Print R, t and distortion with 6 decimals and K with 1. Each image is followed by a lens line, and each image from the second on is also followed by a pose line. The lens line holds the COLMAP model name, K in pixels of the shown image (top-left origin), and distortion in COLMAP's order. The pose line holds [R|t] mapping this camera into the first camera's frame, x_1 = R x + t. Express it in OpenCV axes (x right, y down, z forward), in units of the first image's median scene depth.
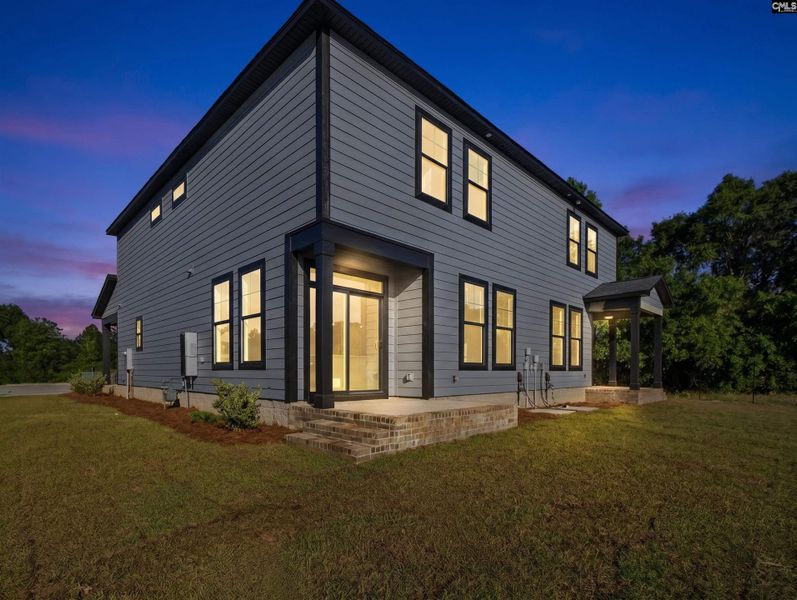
lens RADIAL K [[374.7, 0, 401.1], [0, 374.7, 304.7], [0, 0, 1]] dist [-0.002132, -0.000314]
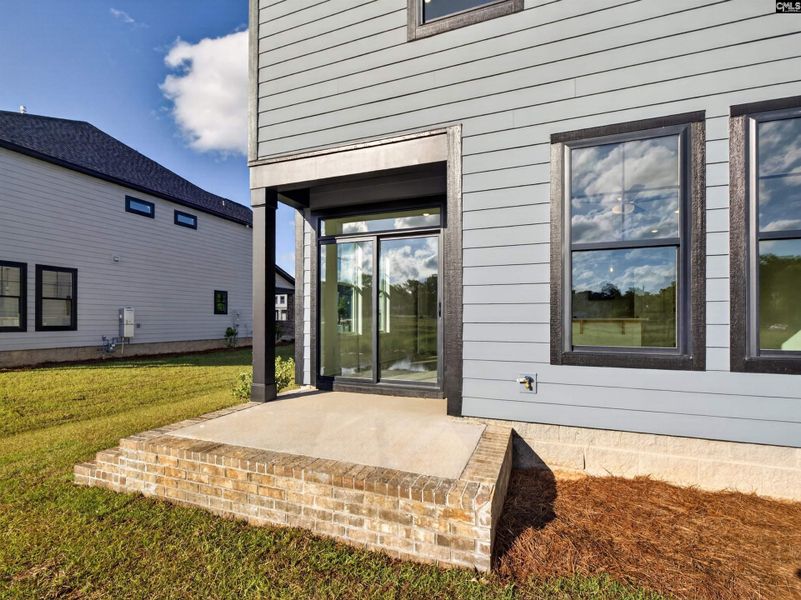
lens RADIAL K [[376.6, 0, 403.1], [0, 376.6, 304.8], [0, 0, 1]] dist [-0.002132, -0.000314]
pose [[0.434443, -0.031294, -0.900155, 0.582894], [0.147247, 0.988419, 0.036704, 0.078982], [0.888582, -0.148491, 0.434020, 0.843936]]
